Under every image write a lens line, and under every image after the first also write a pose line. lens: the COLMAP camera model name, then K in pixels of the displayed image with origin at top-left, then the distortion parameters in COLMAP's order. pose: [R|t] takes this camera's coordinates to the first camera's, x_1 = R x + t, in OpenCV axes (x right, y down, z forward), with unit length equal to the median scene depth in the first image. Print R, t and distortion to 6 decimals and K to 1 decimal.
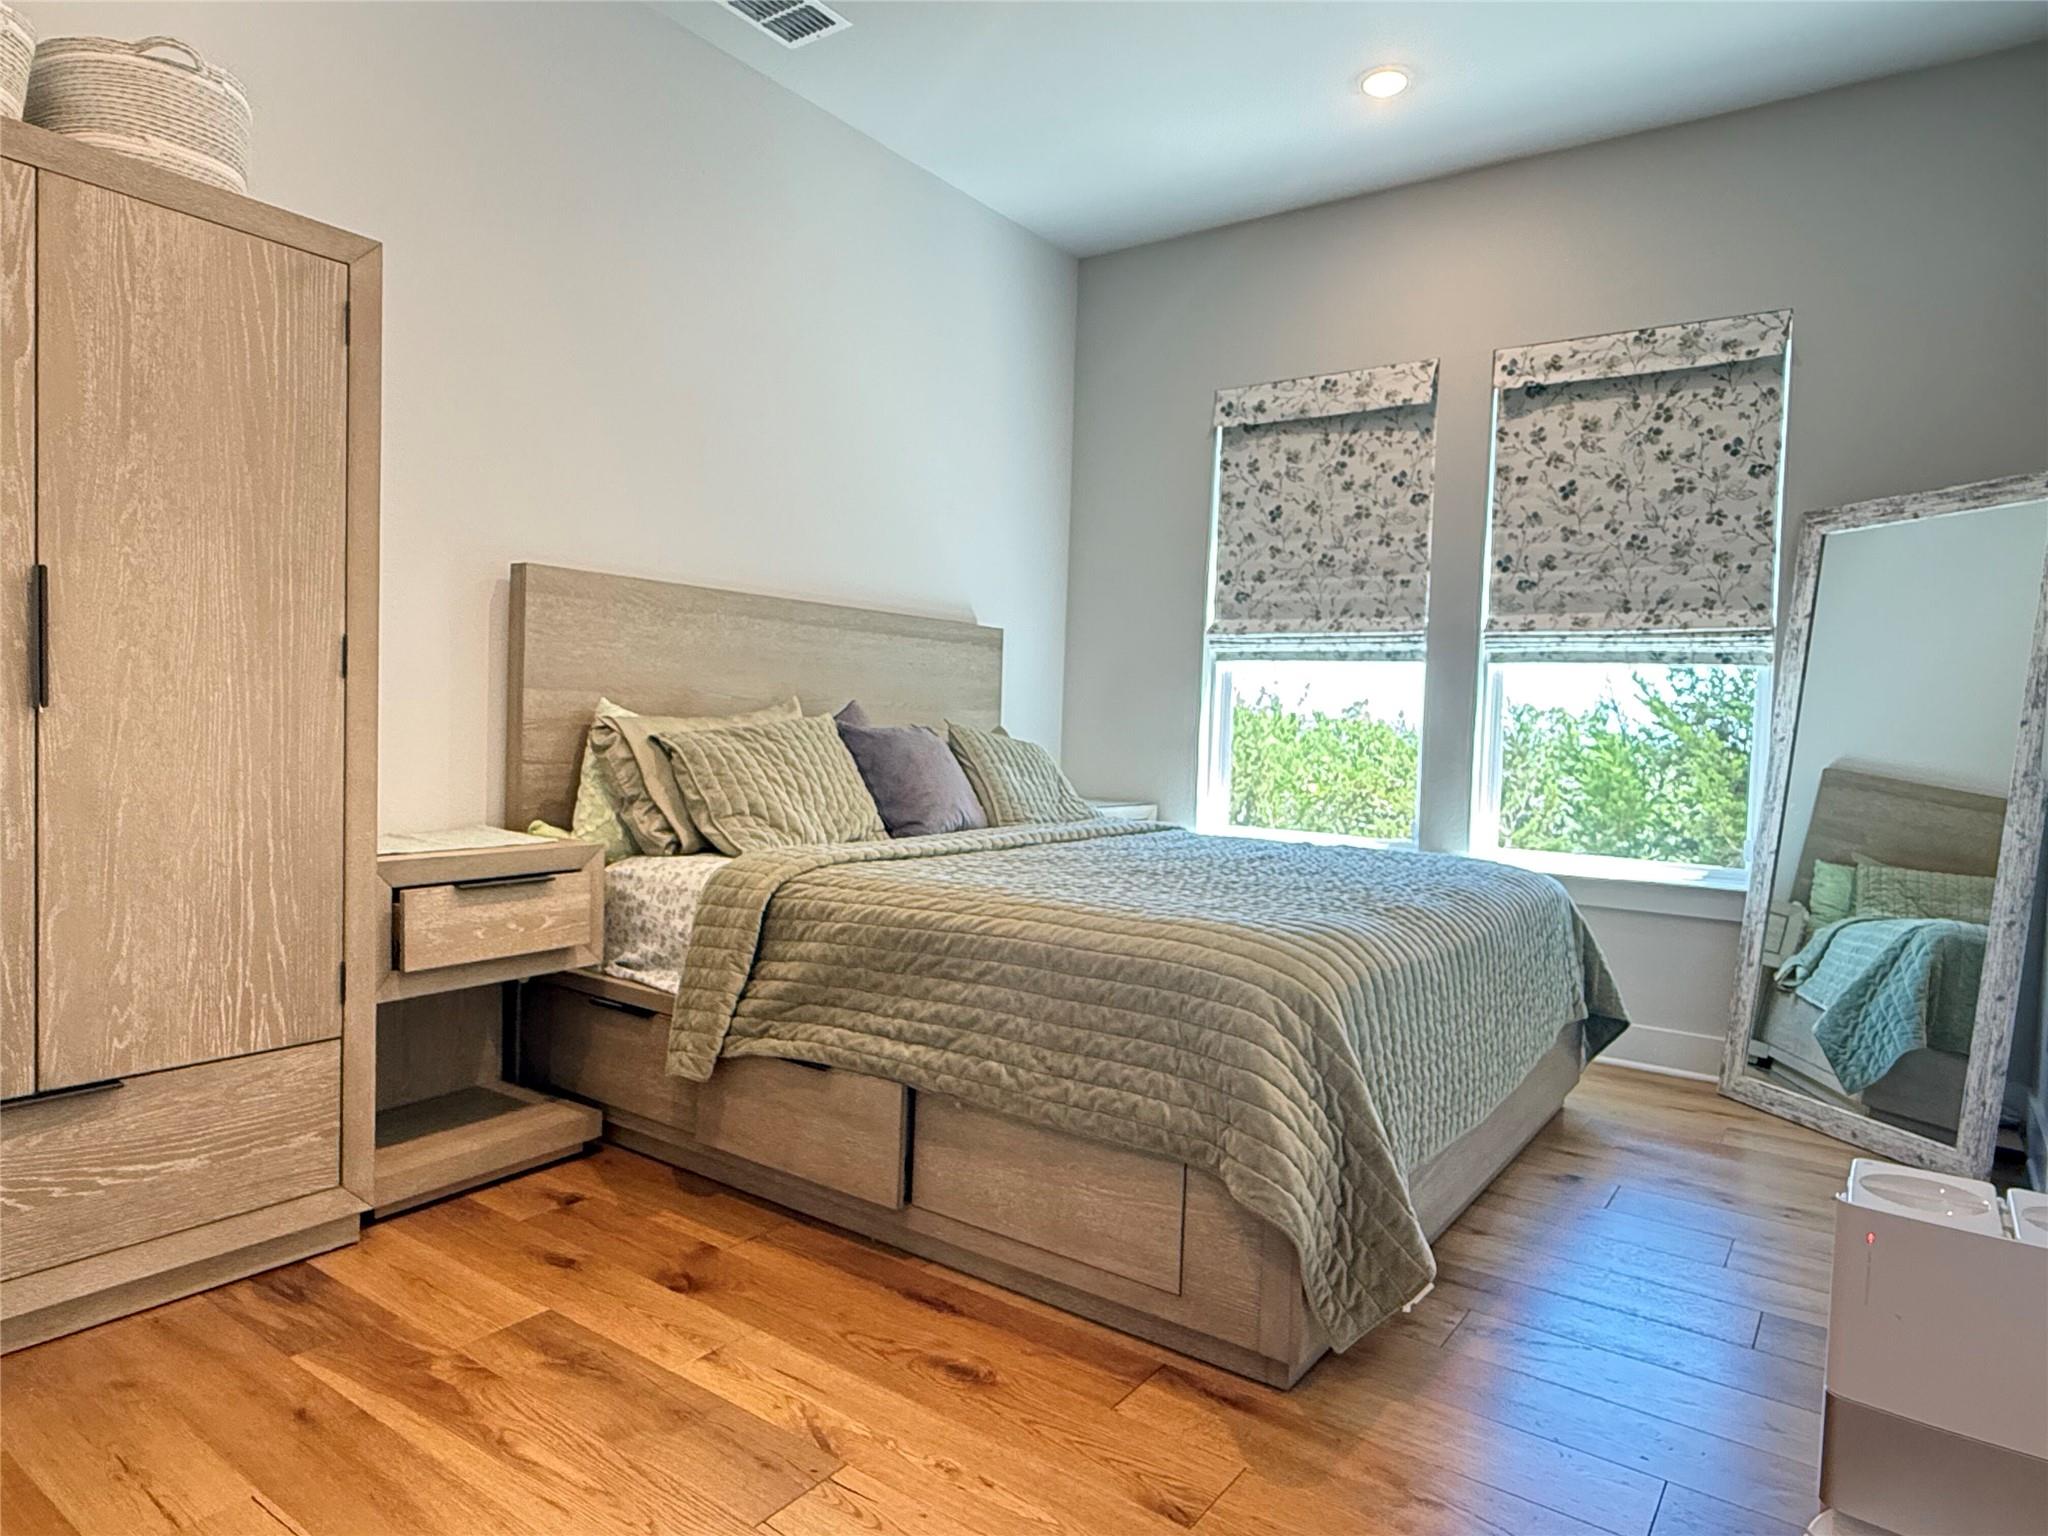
lens RADIAL K [[1253.2, 0, 1024.0], [0, 1253.2, 768.0], [0, 0, 1]] dist [0.003771, 0.005982]
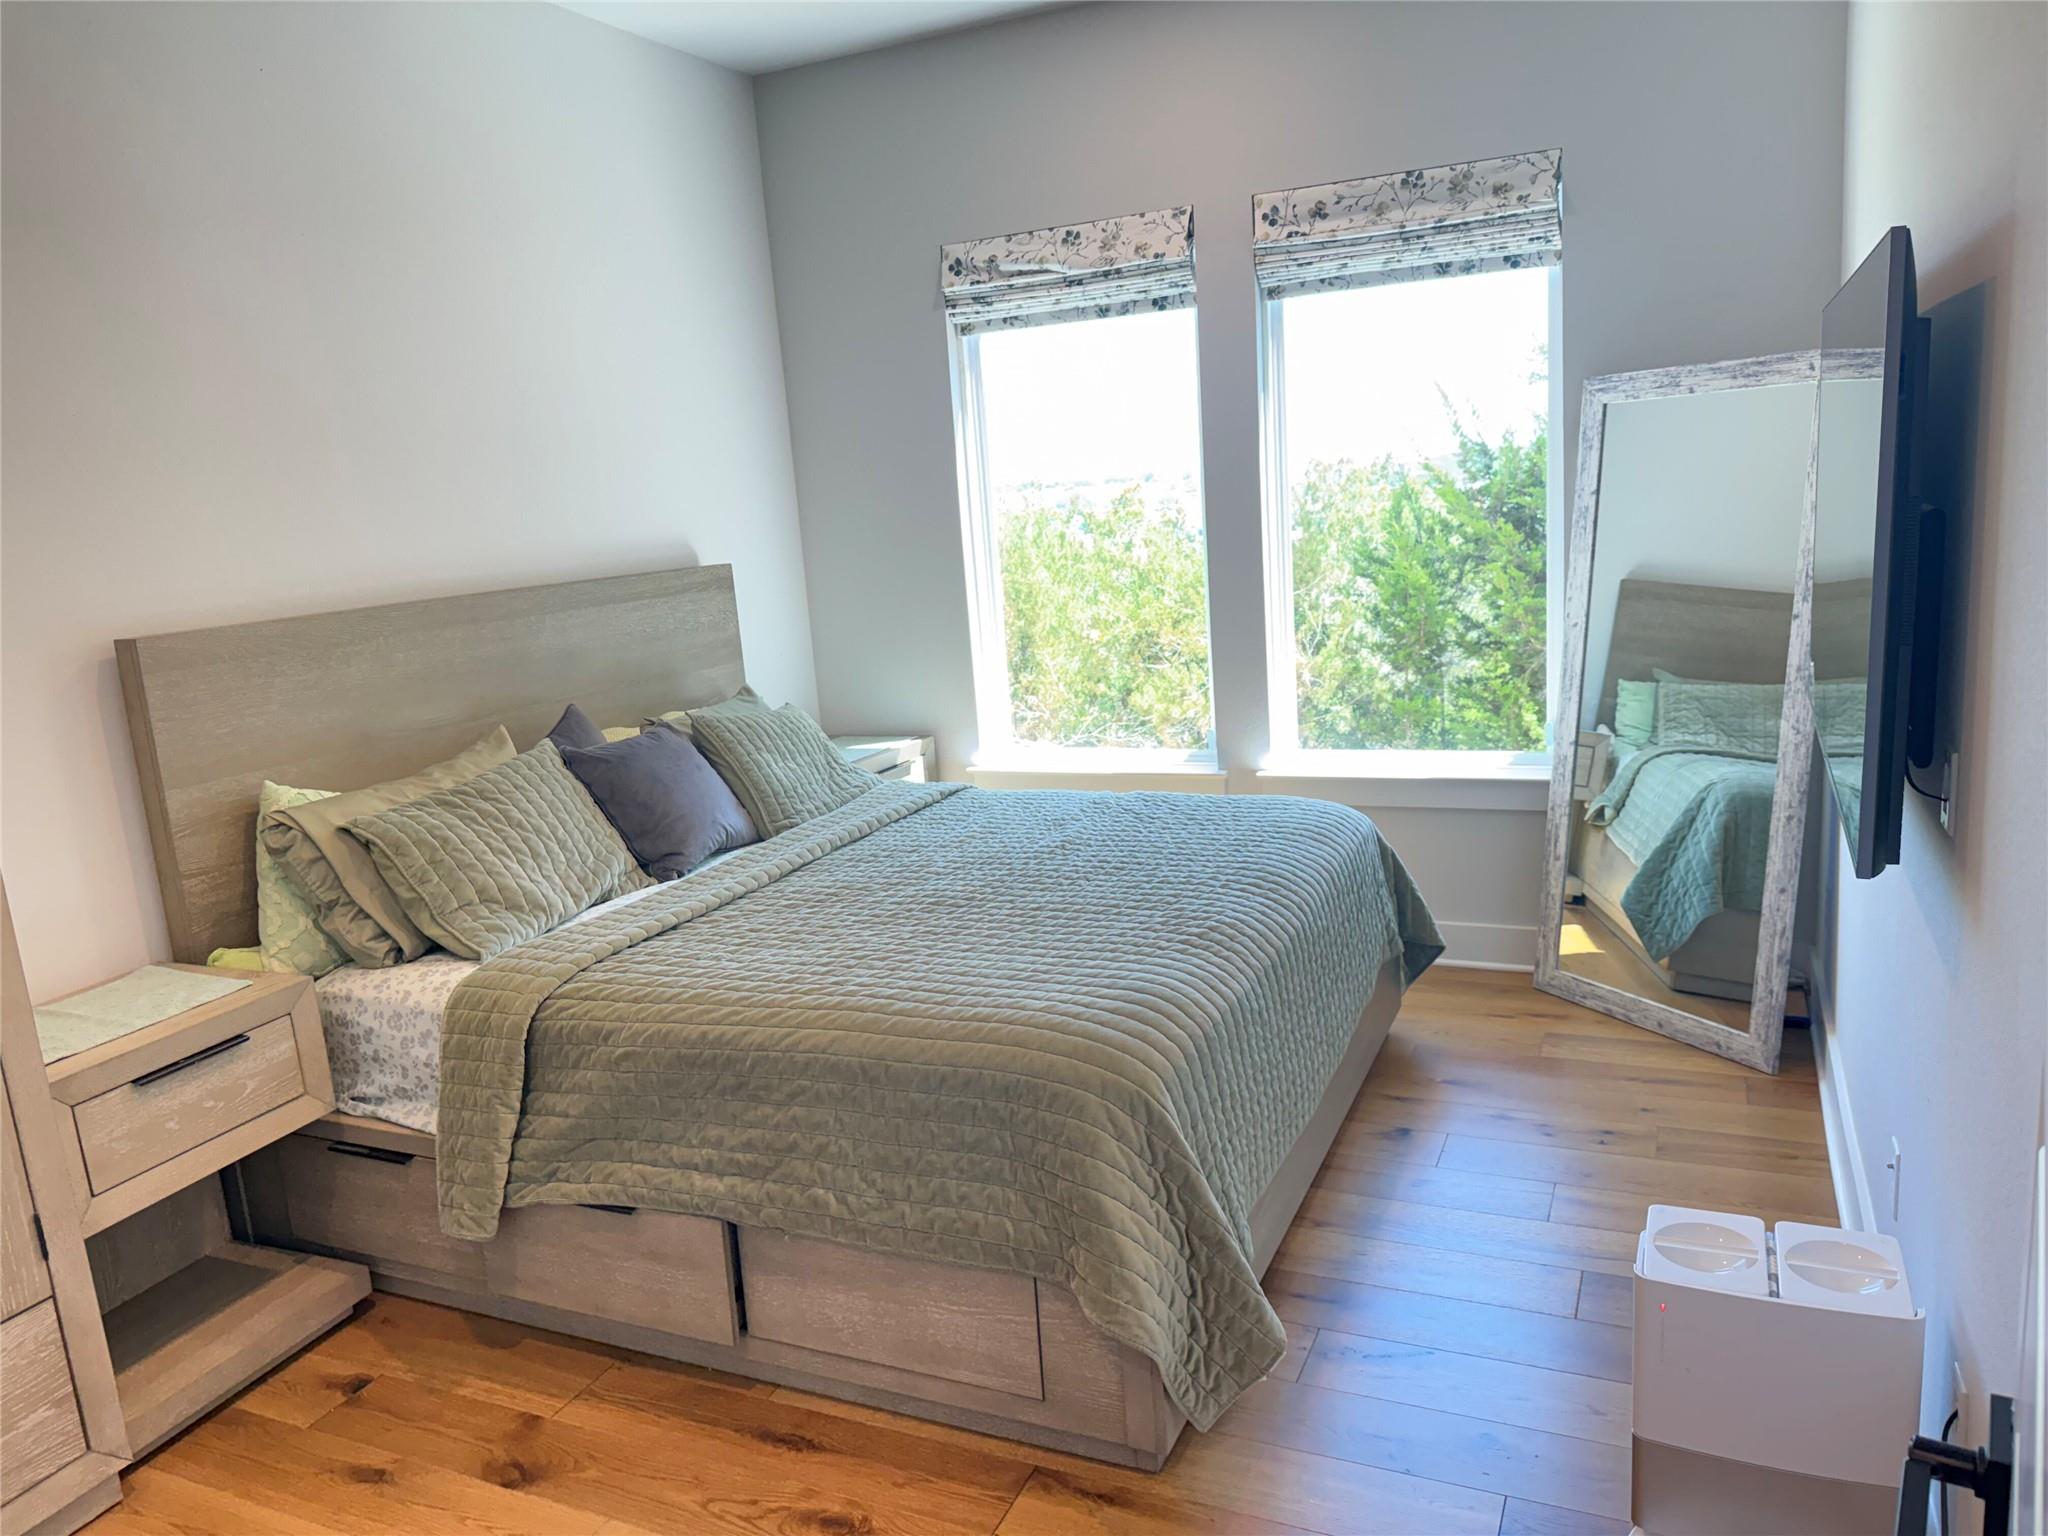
lens RADIAL K [[1476.3, 0, 1024.0], [0, 1476.3, 768.0], [0, 0, 1]] dist [0.093916, -0.151966]
pose [[0.976196, -0.141373, 0.164486, -0.011363], [0.113982, 0.979603, 0.165490, -0.205615], [-0.184527, -0.142803, 0.972398, -0.057926]]
